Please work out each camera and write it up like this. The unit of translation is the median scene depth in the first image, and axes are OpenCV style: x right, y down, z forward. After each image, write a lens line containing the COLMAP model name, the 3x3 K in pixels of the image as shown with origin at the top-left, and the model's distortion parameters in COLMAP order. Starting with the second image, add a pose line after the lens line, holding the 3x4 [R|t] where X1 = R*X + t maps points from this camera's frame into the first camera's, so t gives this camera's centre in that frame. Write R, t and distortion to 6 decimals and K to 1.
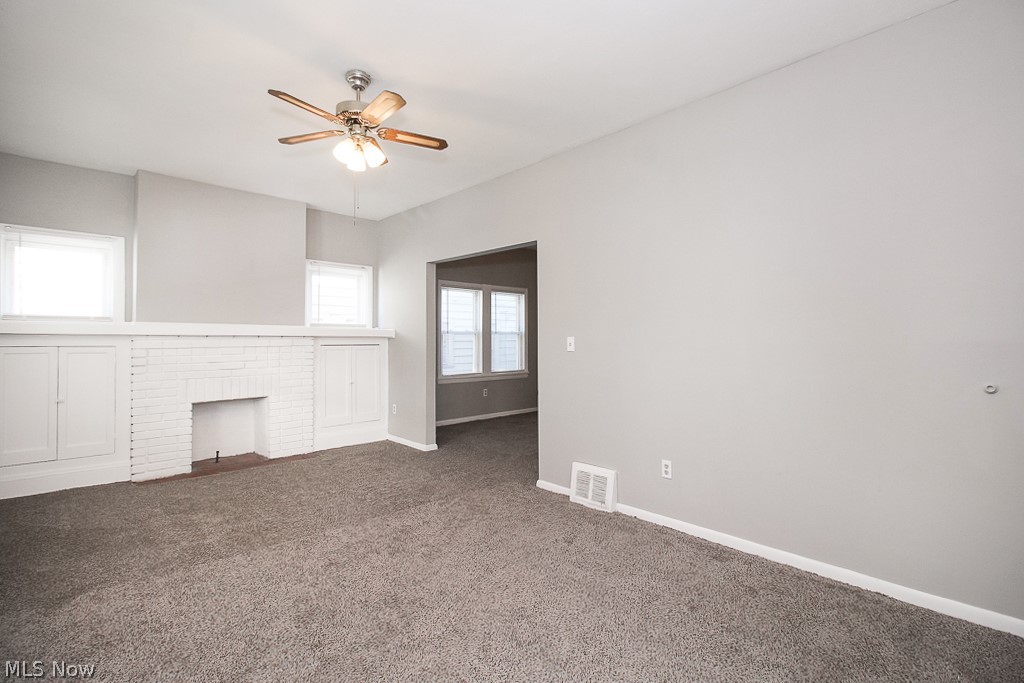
lens RADIAL K [[468.1, 0, 518.4], [0, 468.1, 338.1], [0, 0, 1]] dist [-0.009744, -0.002016]
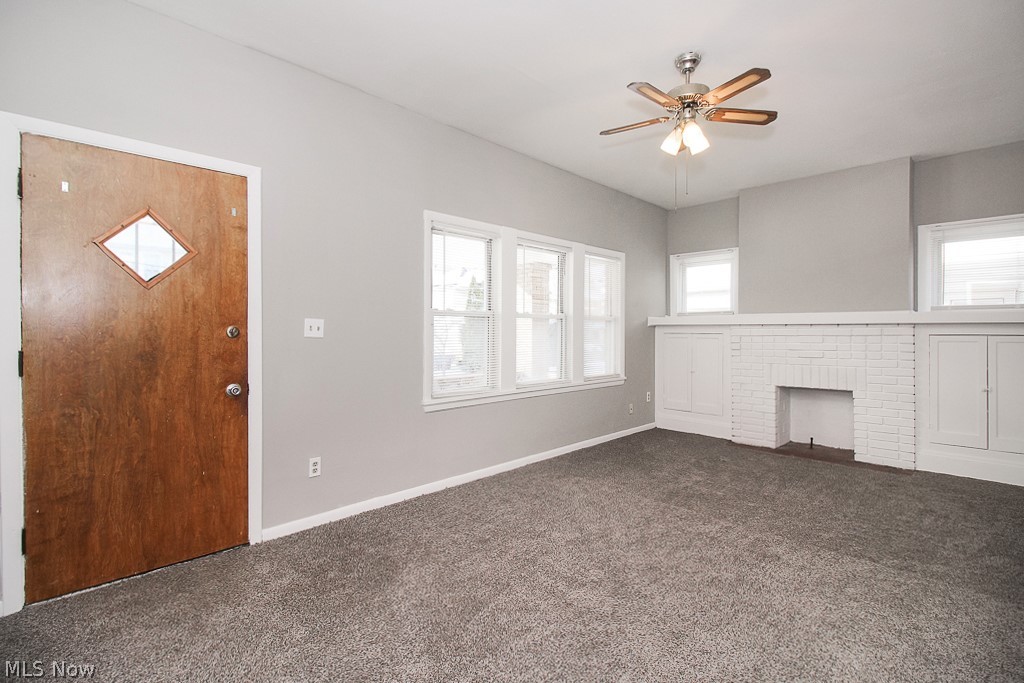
lens RADIAL K [[468.1, 0, 521.8], [0, 468.1, 335.3], [0, 0, 1]] dist [-0.009744, -0.002016]
pose [[0.005425, 0.008886, -0.999946, 0.388401], [0.006973, 0.999936, 0.008924, 0.005608], [0.999961, -0.007021, 0.005363, 0.383966]]
